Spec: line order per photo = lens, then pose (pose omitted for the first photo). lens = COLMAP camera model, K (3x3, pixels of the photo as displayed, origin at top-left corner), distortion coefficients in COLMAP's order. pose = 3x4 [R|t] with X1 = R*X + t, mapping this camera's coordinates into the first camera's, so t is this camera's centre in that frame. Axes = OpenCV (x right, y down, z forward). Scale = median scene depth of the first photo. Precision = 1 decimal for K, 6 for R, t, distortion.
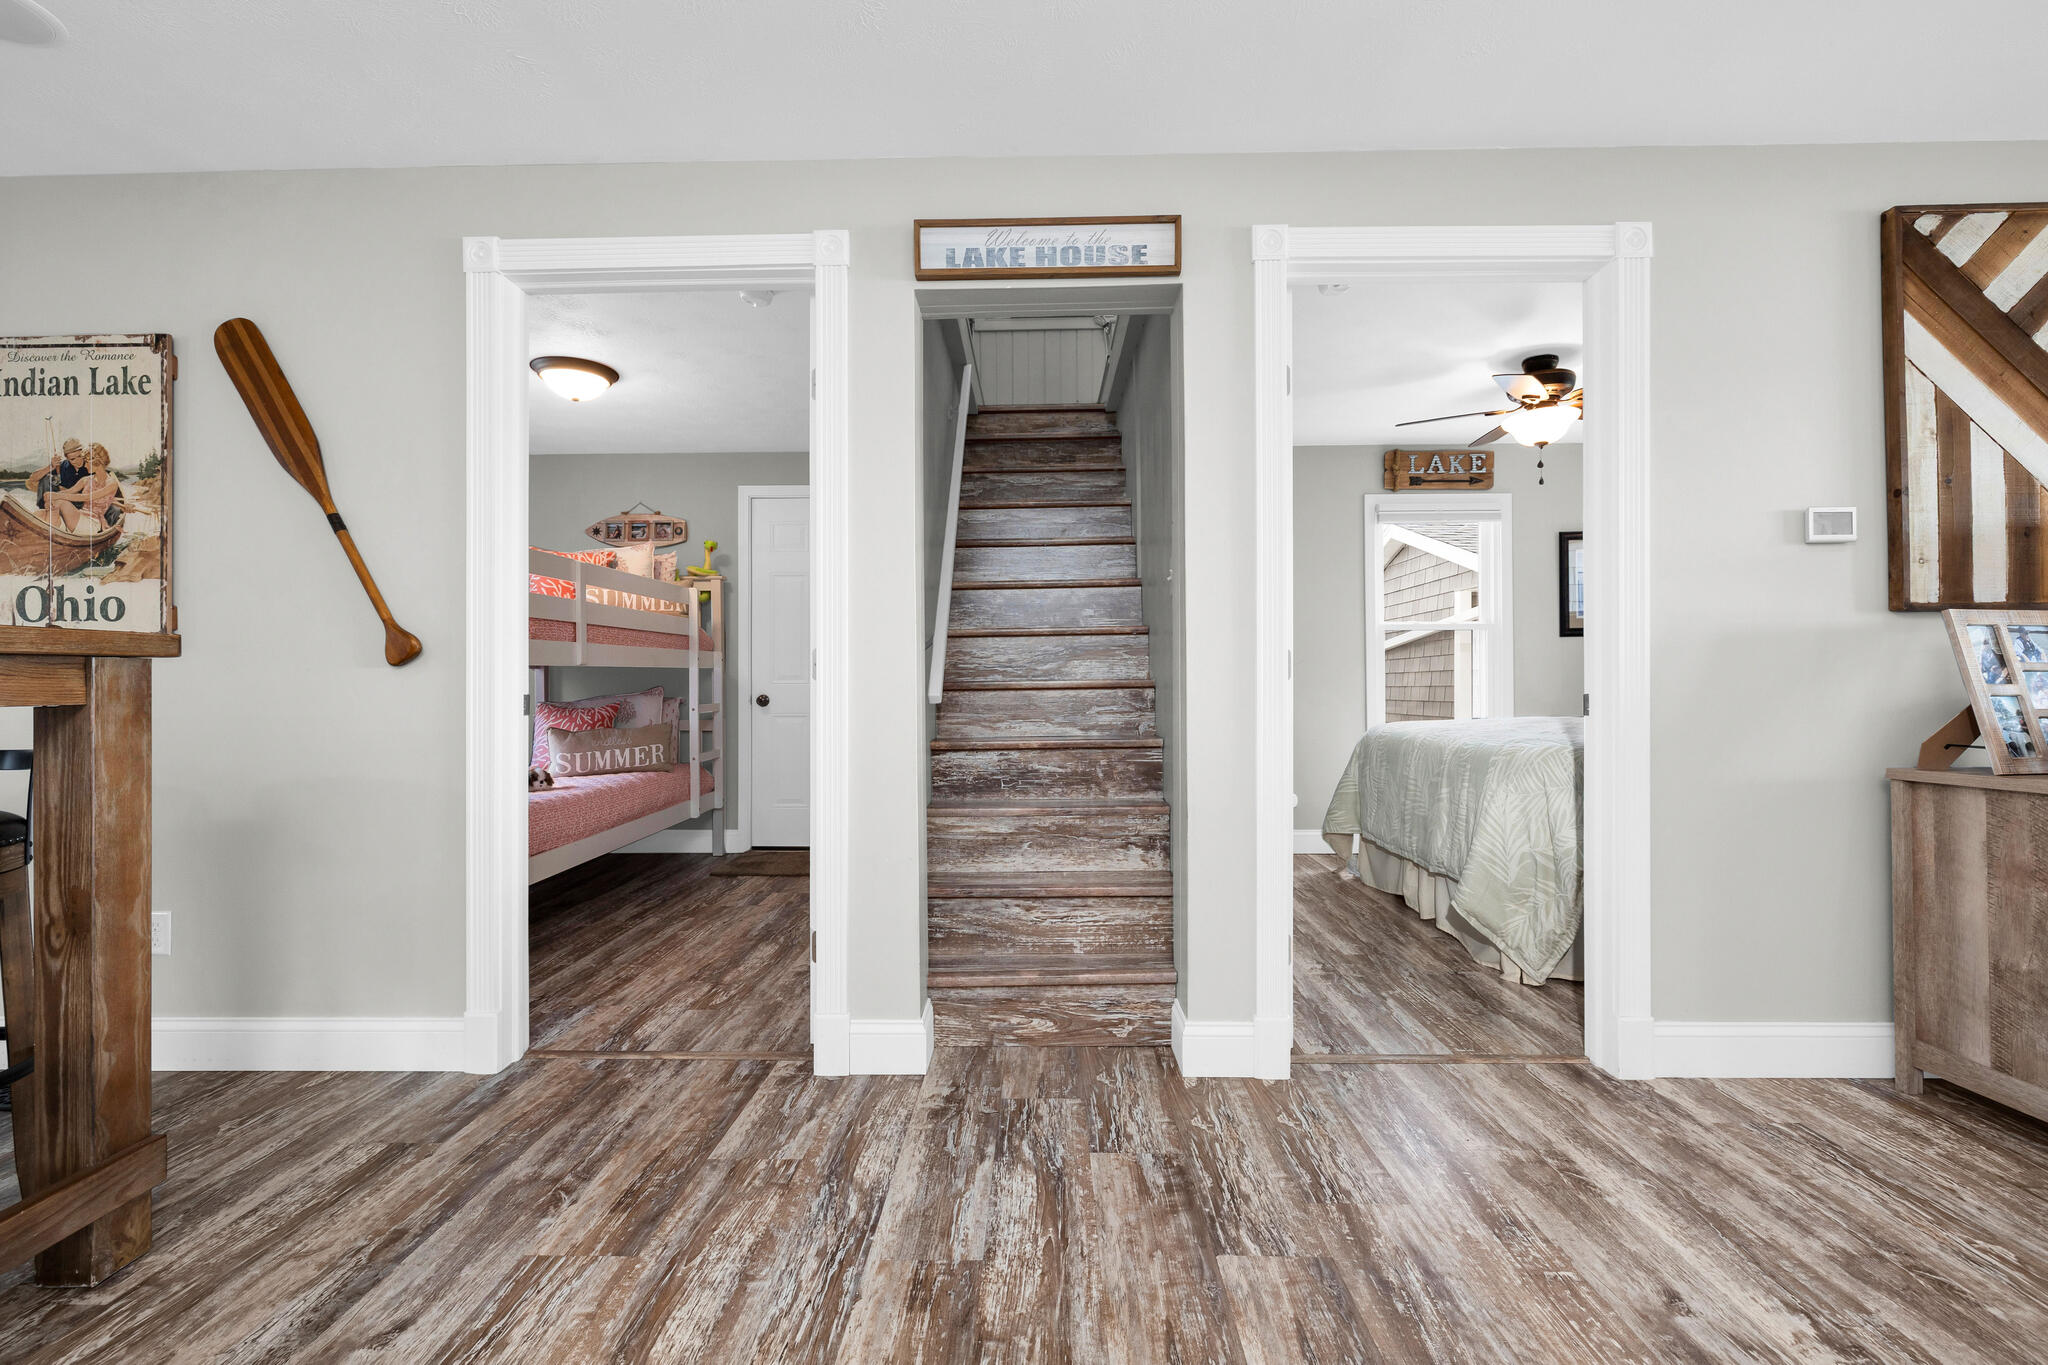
lens RADIAL K [[869.5, 0, 1024.0], [0, 869.5, 682.5], [0, 0, 1]] dist [-0.000813, -0.000064]
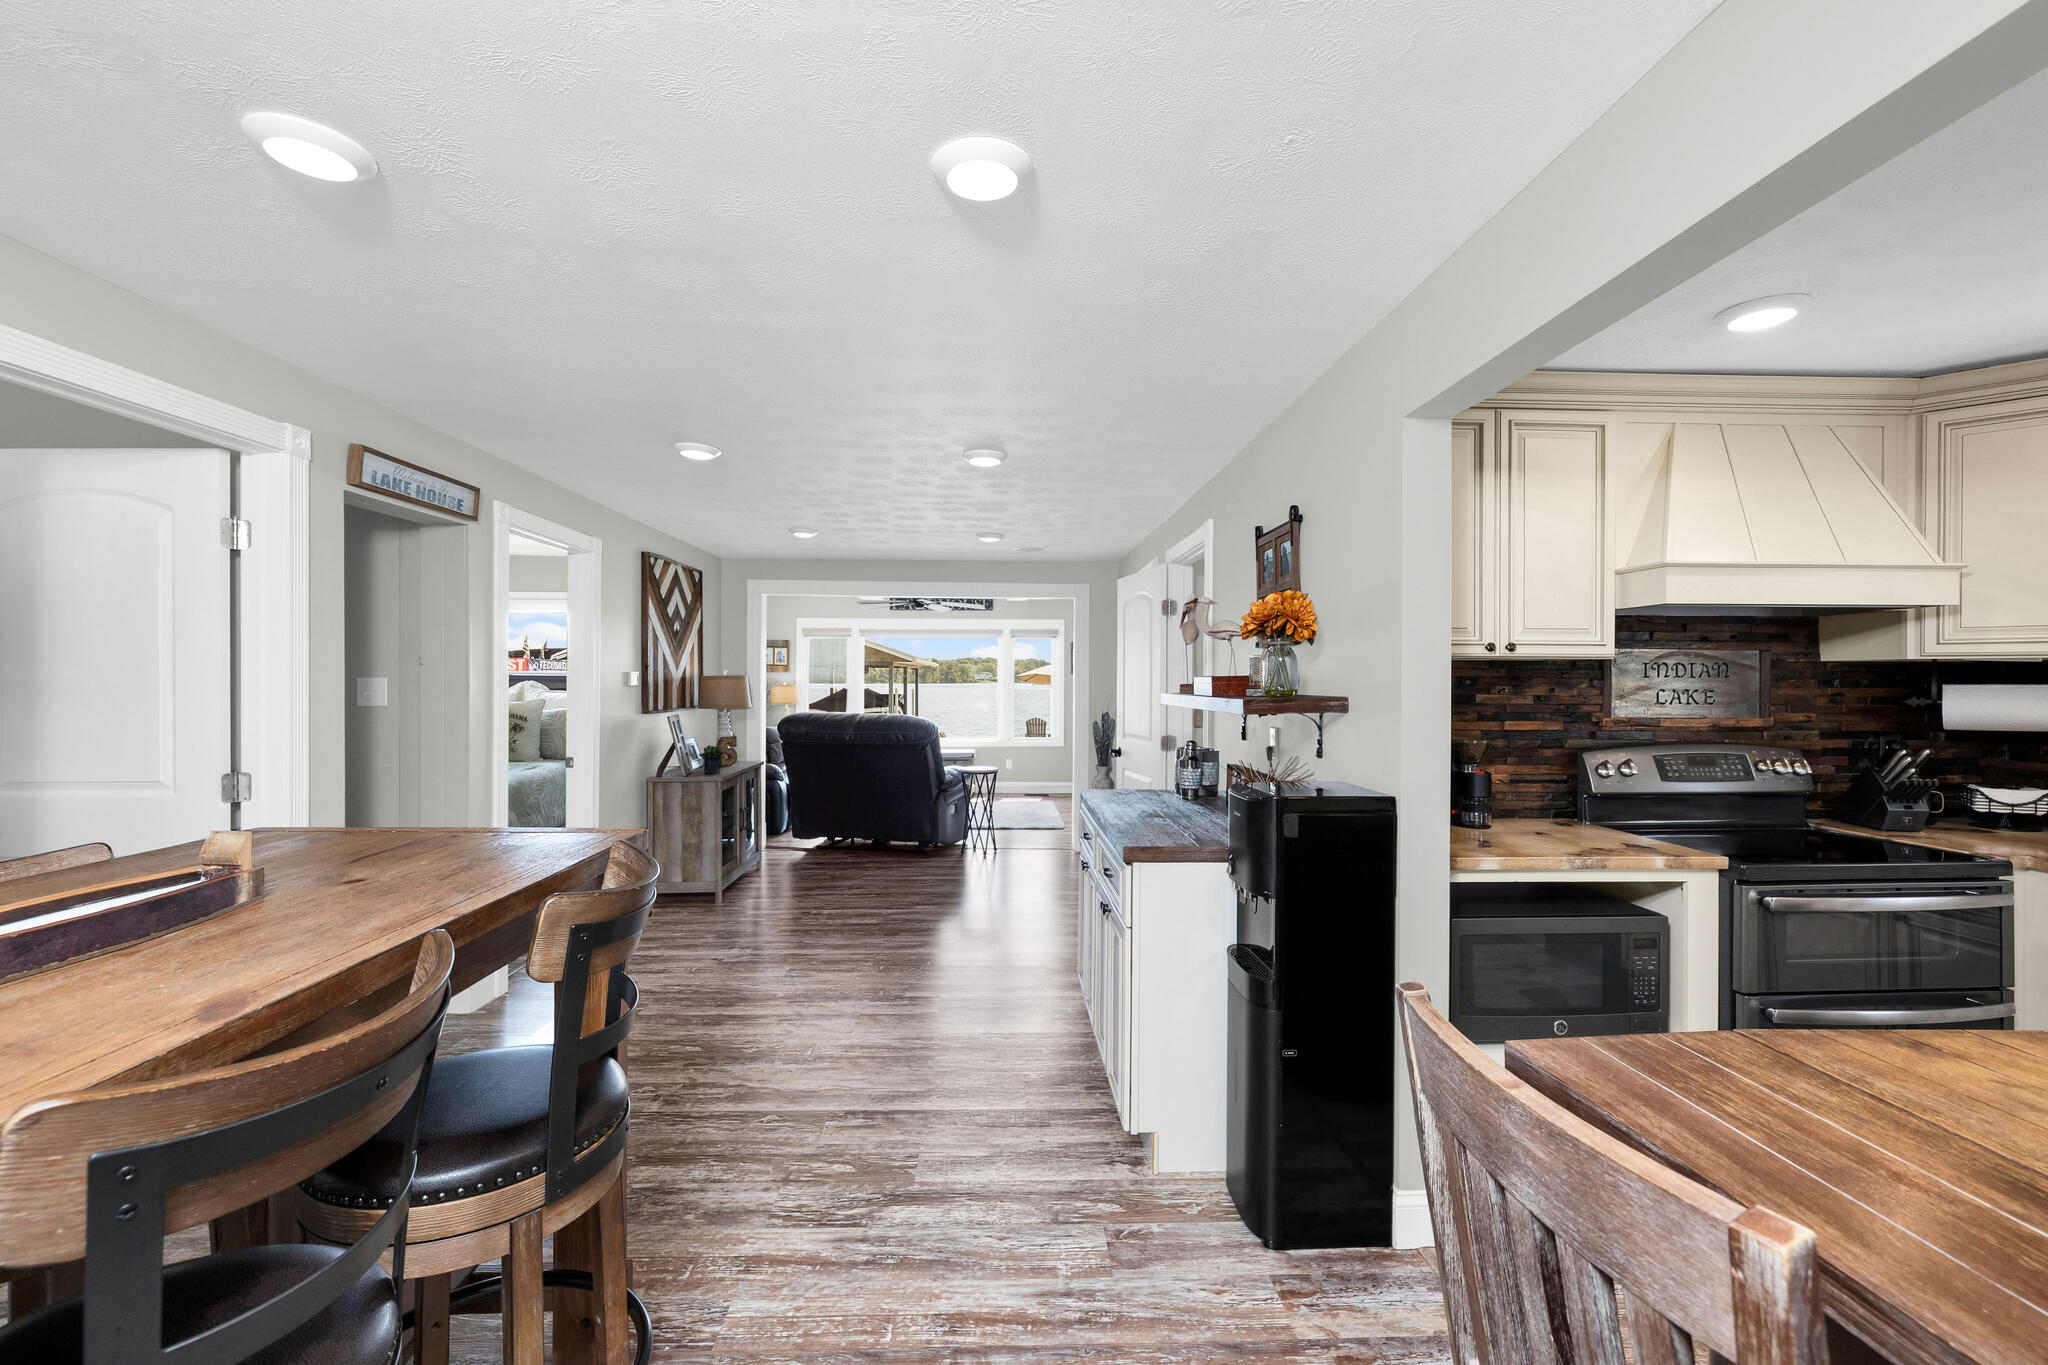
lens RADIAL K [[867.0, 0, 1030.3], [0, 867.0, 678.4], [0, 0, 1]] dist [0.000444, 0.000194]
pose [[-0.064014, 0.005298, 0.997935, -1.493467], [-0.010670, 0.999925, -0.005993, -0.175488], [-0.997892, -0.011032, -0.063953, 0.057508]]
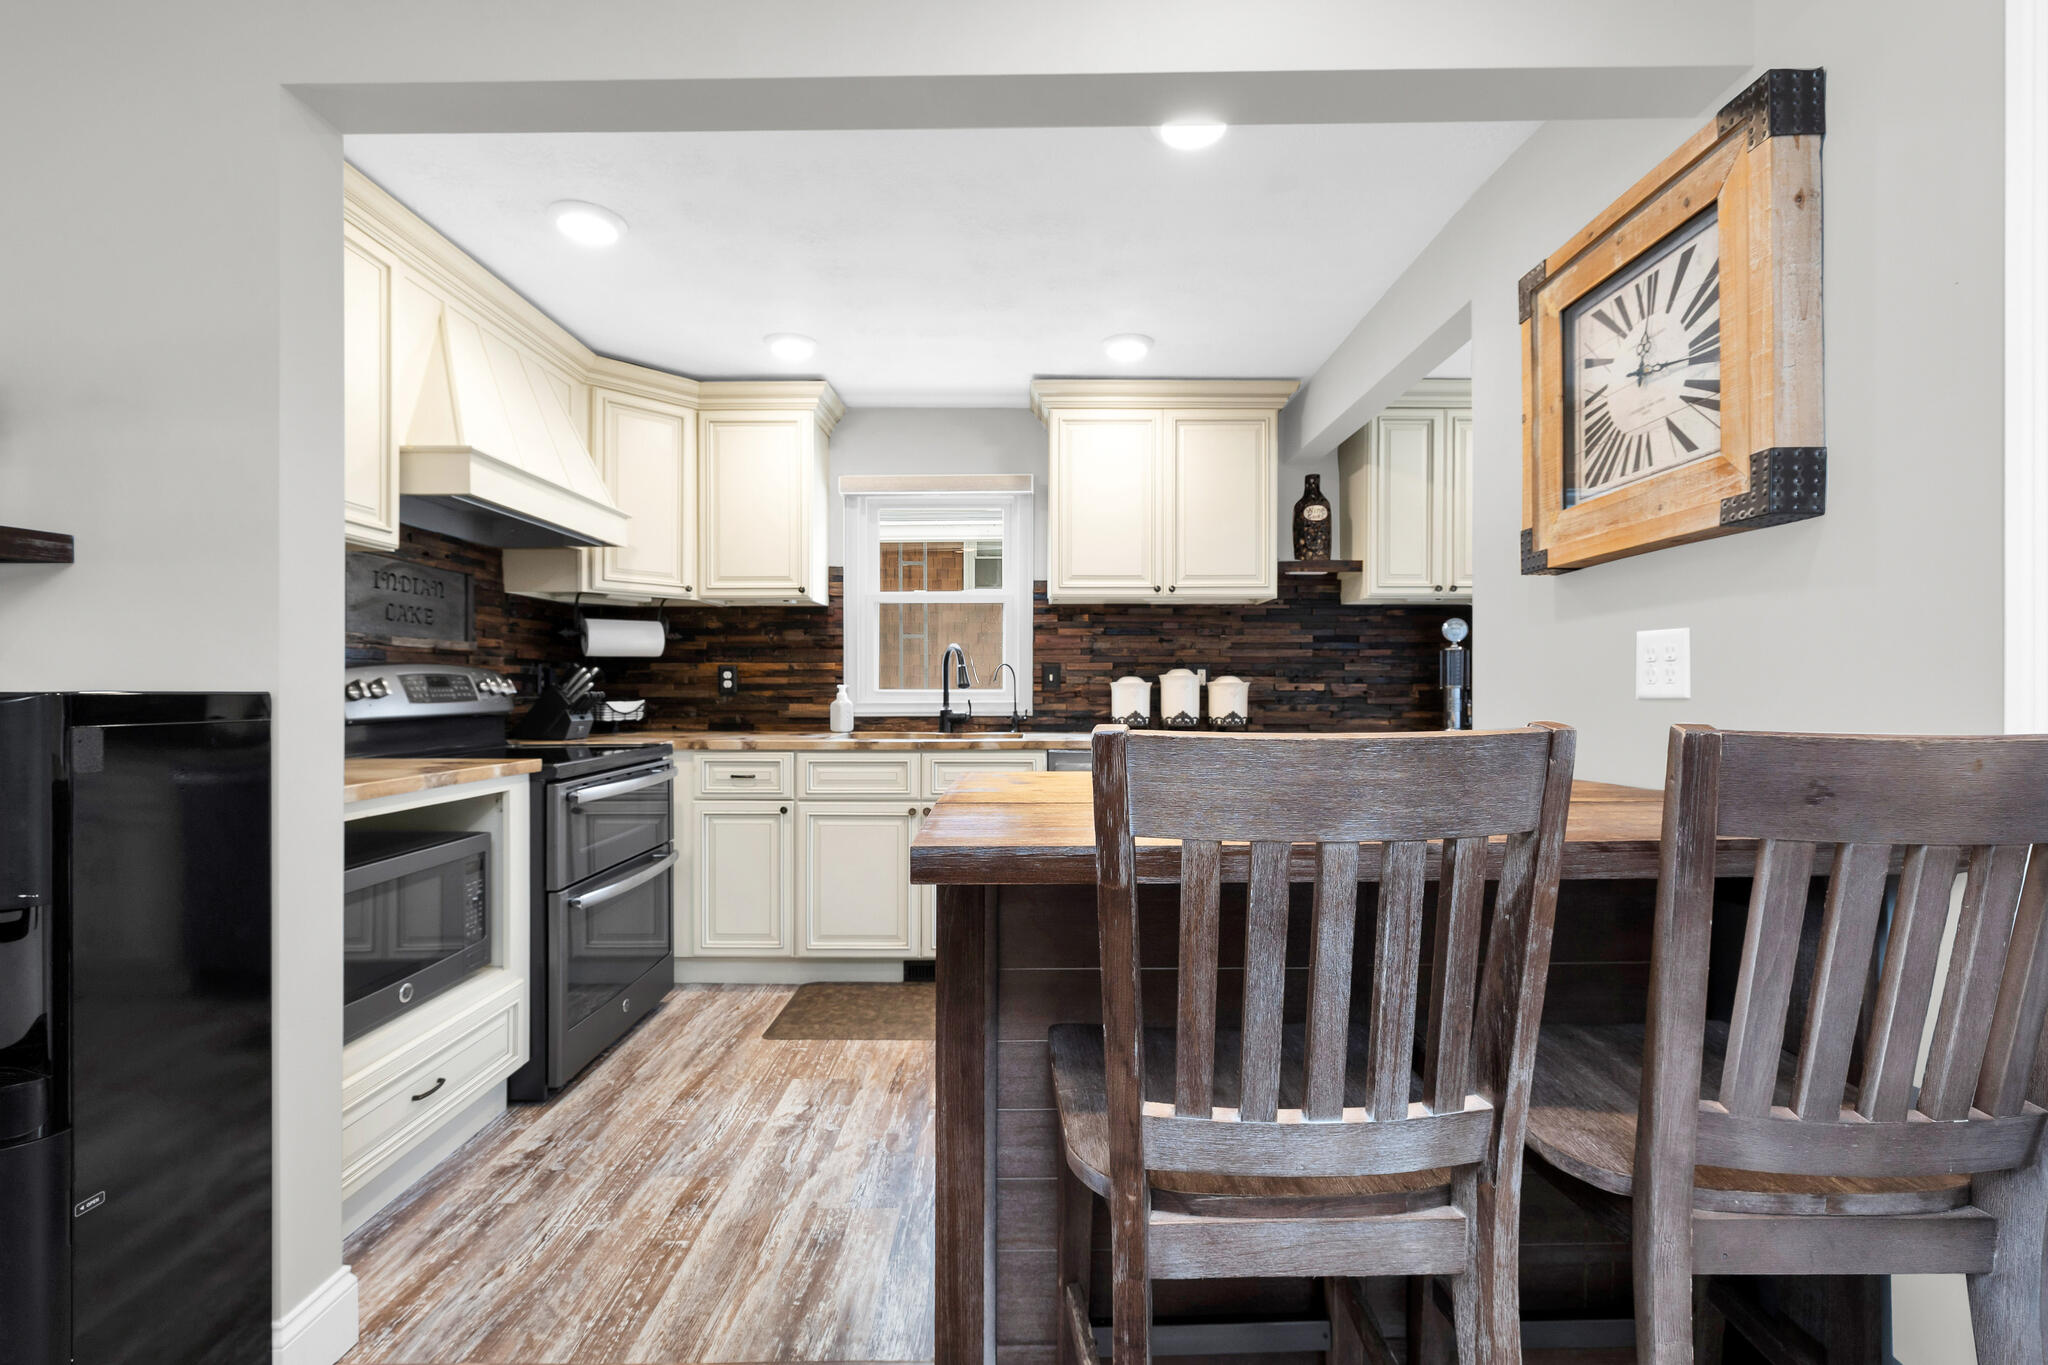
lens RADIAL K [[867.4, 0, 1029.7], [0, 867.4, 689.5], [0, 0, 1]] dist [-0.001010, -0.000432]
pose [[-0.999826, 0.002623, -0.018446, -1.065683], [0.002733, 0.999979, -0.005918, -0.050259], [0.018430, -0.005967, -0.999812, 0.195090]]
